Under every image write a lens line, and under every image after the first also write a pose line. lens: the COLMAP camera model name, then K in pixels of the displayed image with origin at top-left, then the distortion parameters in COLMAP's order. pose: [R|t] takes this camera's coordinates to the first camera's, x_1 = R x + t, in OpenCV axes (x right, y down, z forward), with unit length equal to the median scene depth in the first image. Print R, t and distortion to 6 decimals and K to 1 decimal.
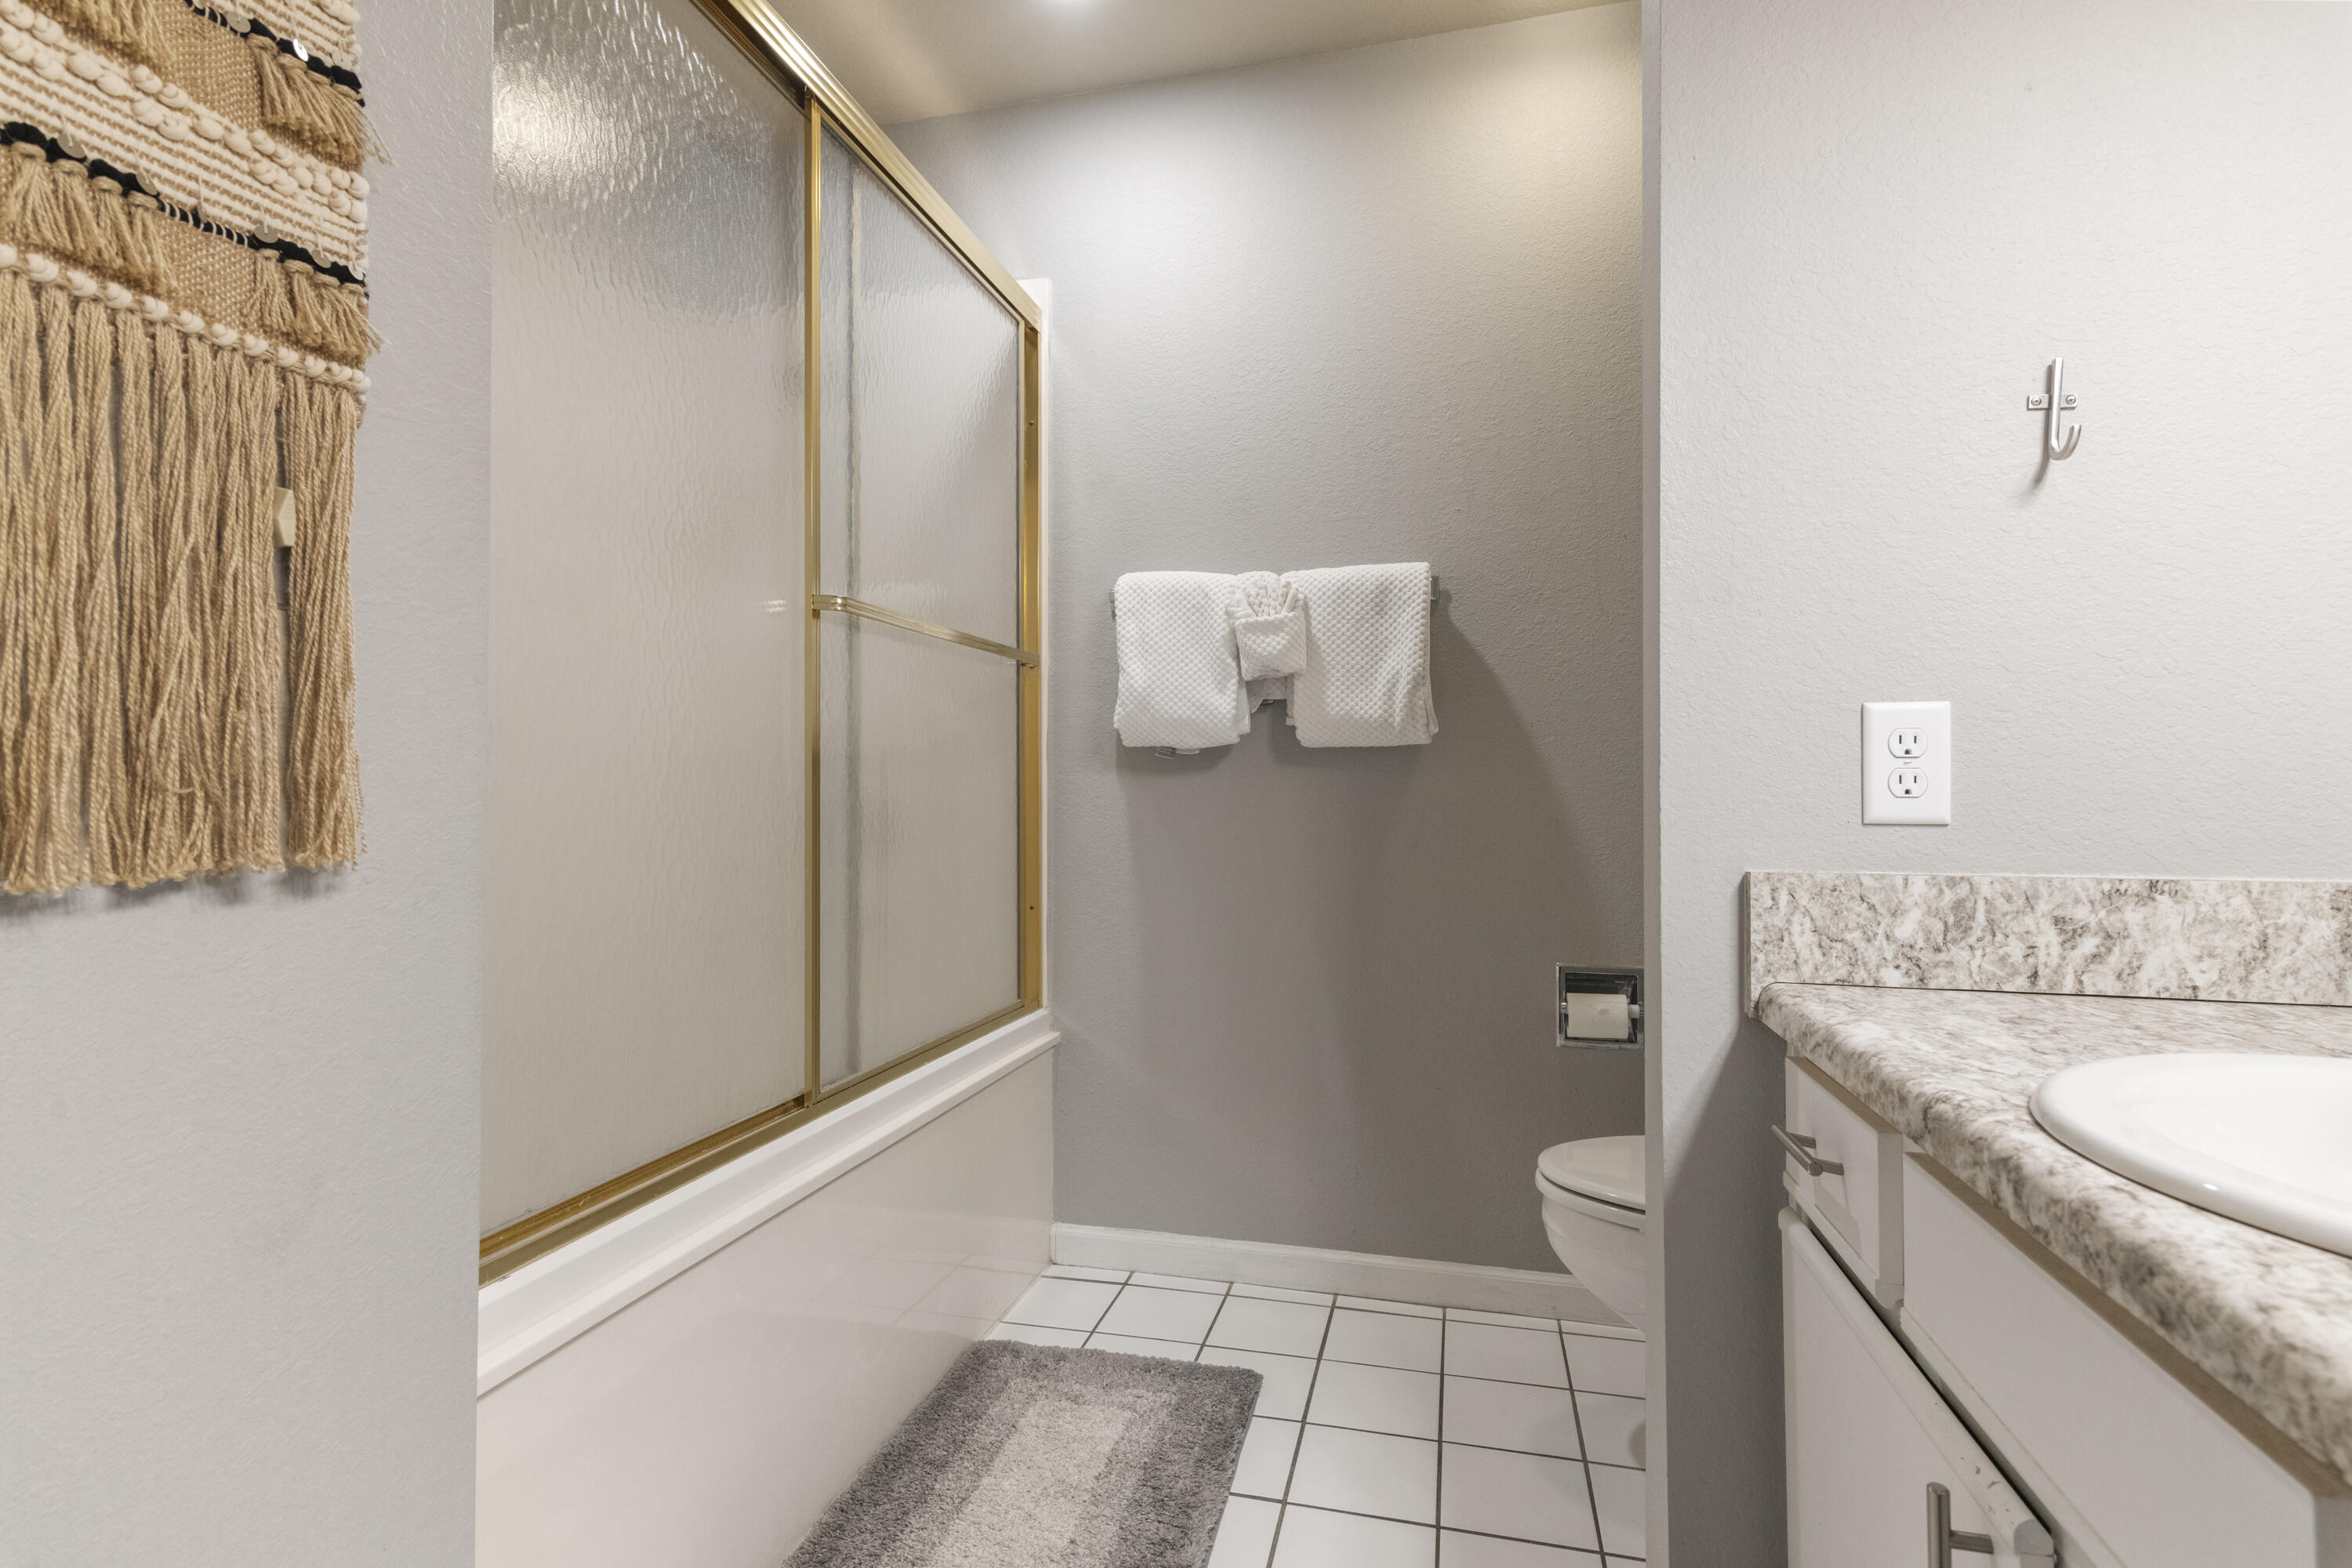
lens RADIAL K [[1146.3, 0, 1176.6], [0, 1146.3, 780.2], [0, 0, 1]] dist [0.014206, 0.001001]
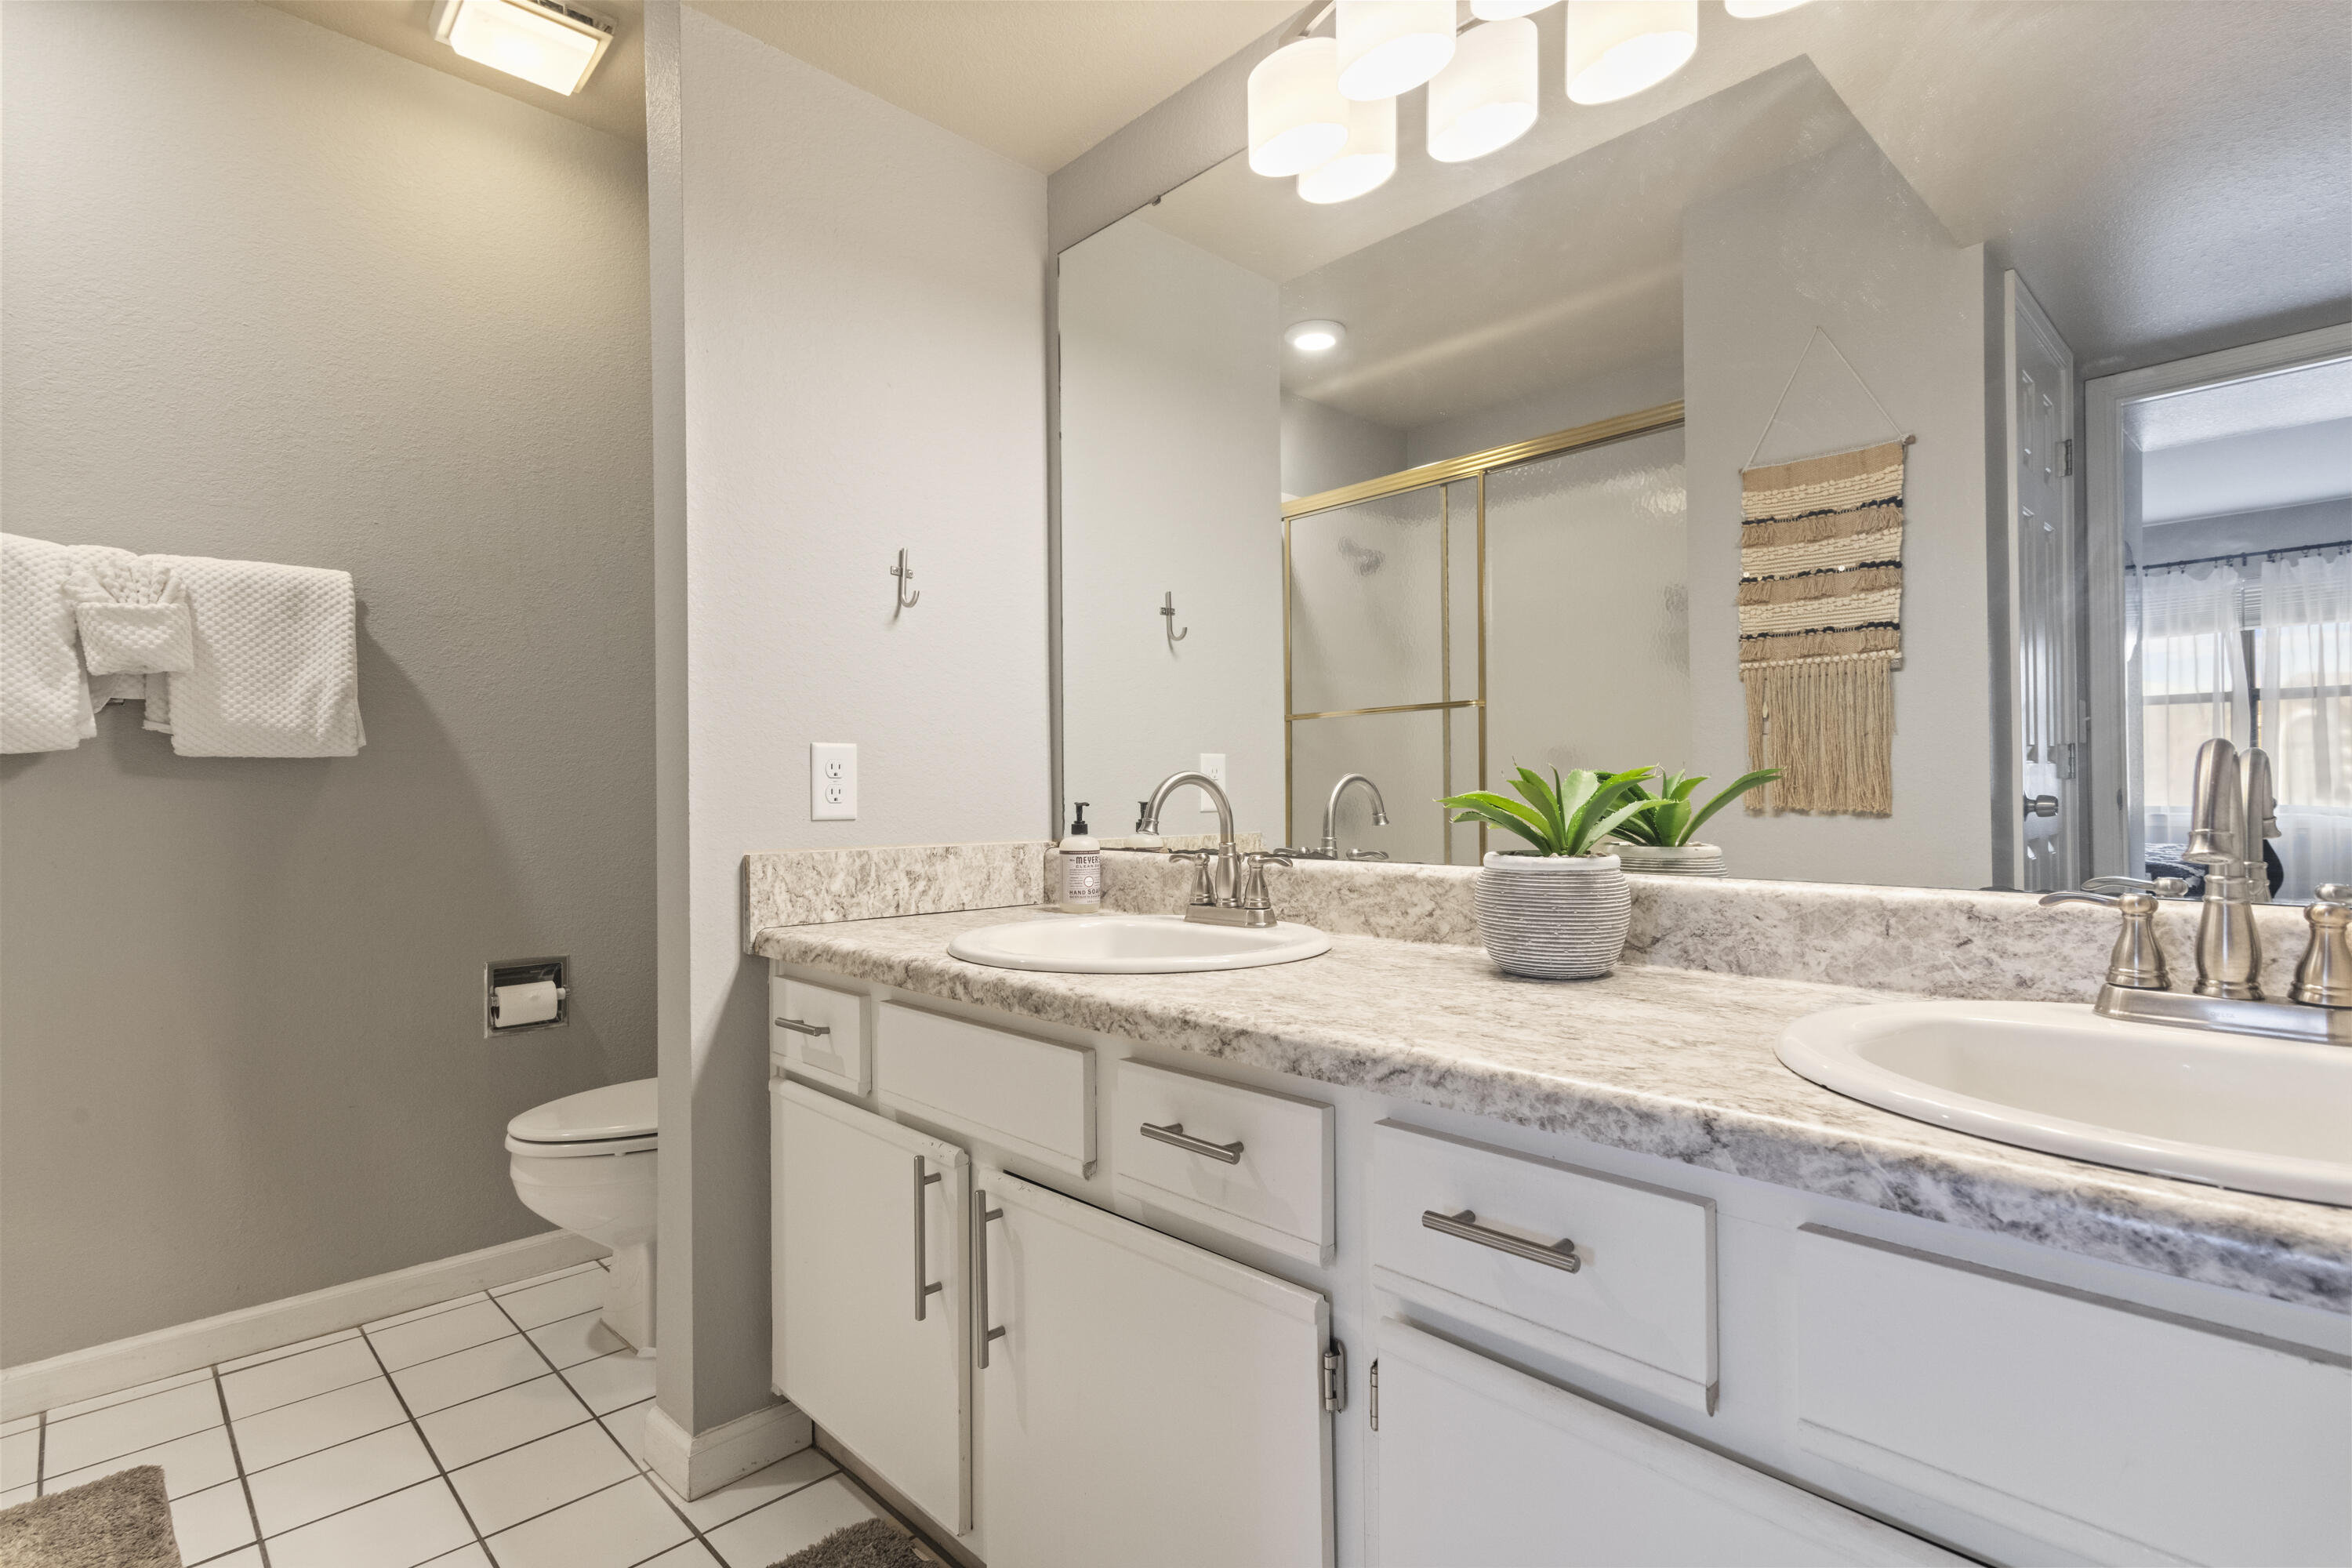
lens RADIAL K [[1146.3, 0, 1170.9], [0, 1146.3, 781.4], [0, 0, 1]] dist [0.014206, 0.001001]
pose [[0.528796, 0.006054, 0.848727, -0.479266], [0.001933, 0.999963, -0.008337, -0.000828], [-0.848747, 0.006049, 0.528765, -0.239157]]
